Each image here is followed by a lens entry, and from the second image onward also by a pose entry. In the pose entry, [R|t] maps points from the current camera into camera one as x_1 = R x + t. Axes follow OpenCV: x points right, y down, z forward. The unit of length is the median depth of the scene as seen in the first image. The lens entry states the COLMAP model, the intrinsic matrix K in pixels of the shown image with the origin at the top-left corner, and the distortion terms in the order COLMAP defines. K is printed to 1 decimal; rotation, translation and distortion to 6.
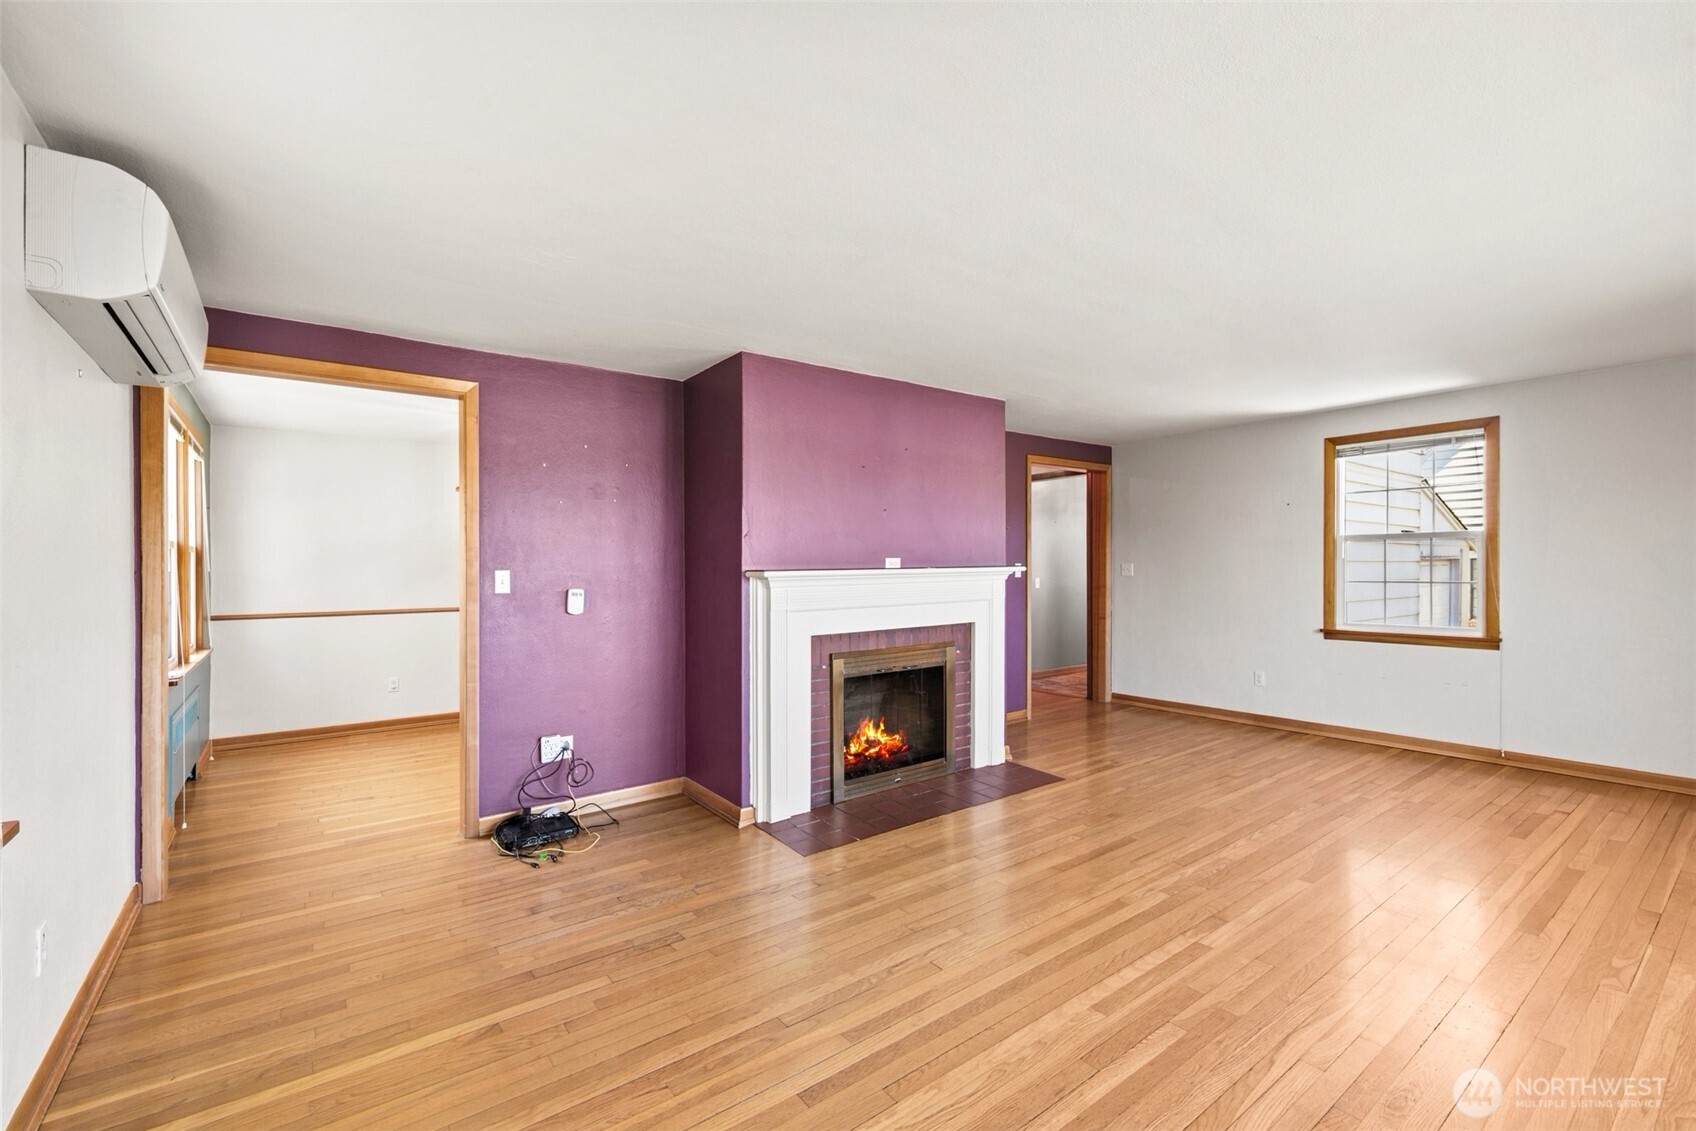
lens RADIAL K [[737.4, 0, 848.0], [0, 737.4, 560.6], [0, 0, 1]] dist [0.005781, -0.000989]
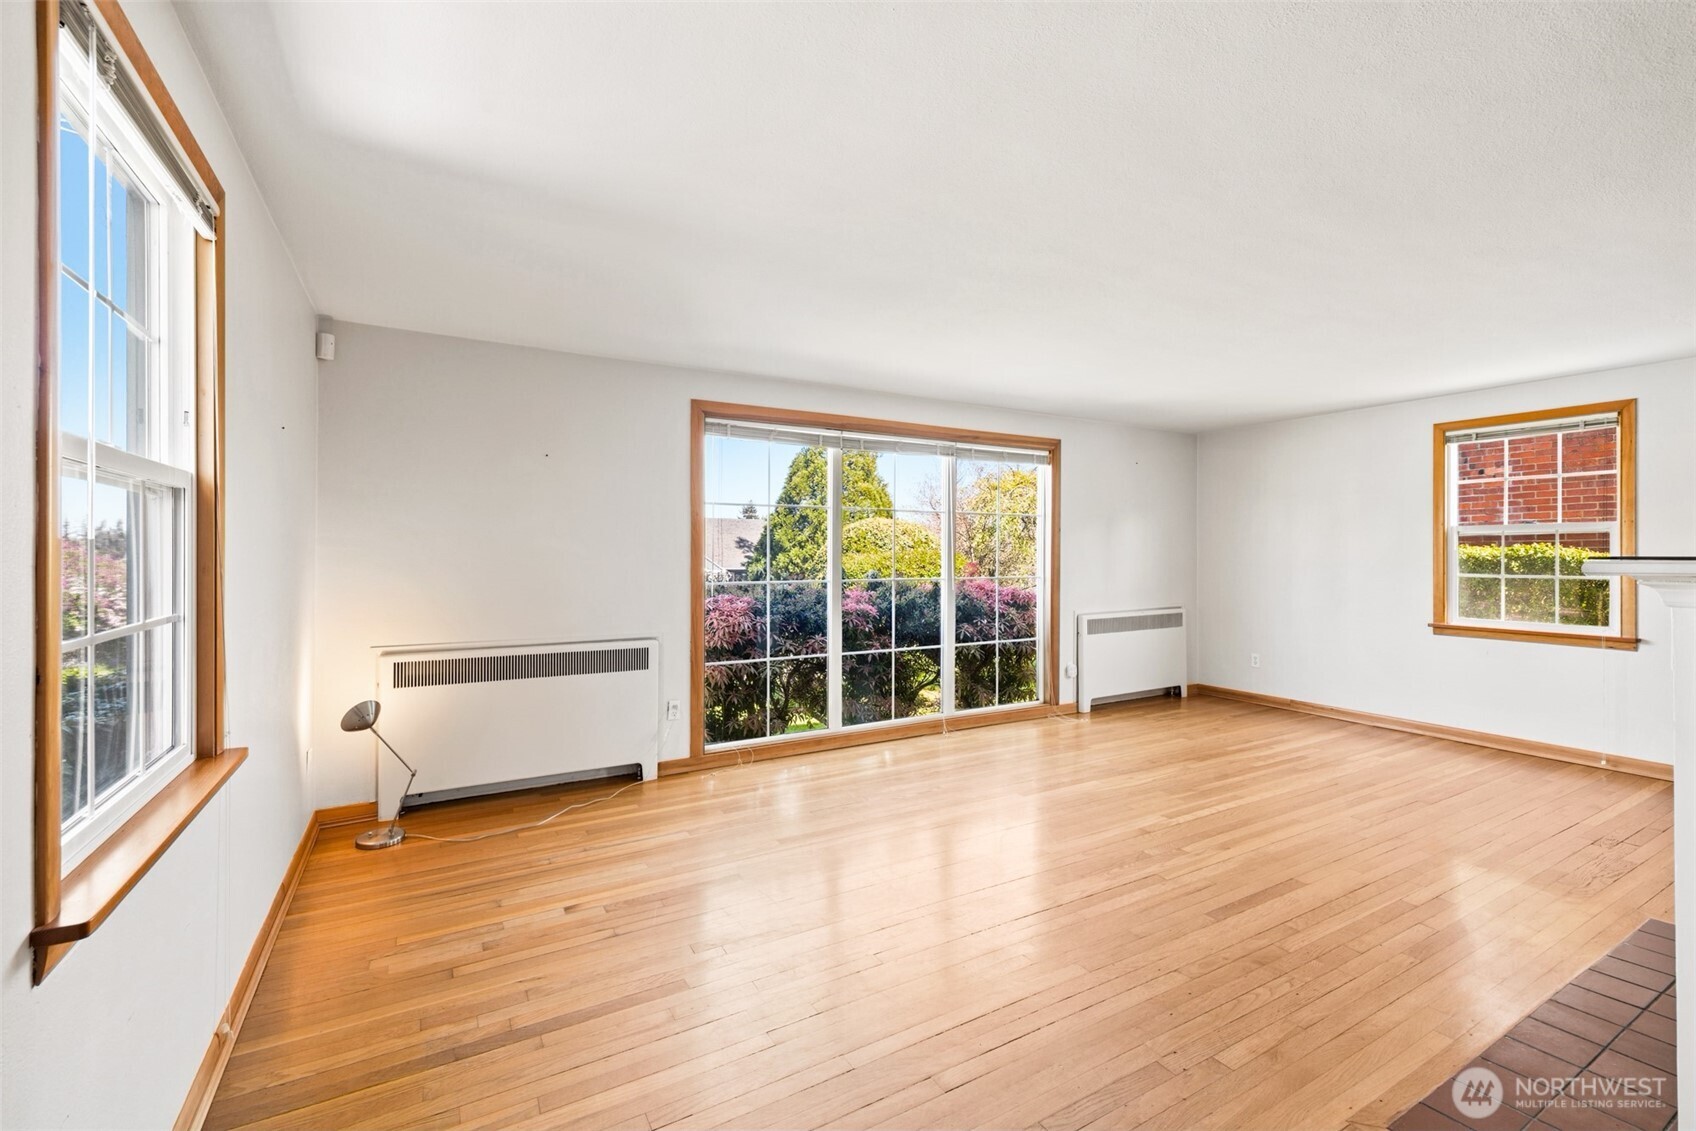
lens RADIAL K [[737.4, 0, 846.5], [0, 737.4, 558.3], [0, 0, 1]] dist [0.005781, -0.000989]
pose [[-0.993191, 0.006913, 0.116294, 0.838911], [0.007710, 0.999950, 0.006404, 0.006521], [-0.116244, 0.007257, -0.993194, 2.255878]]
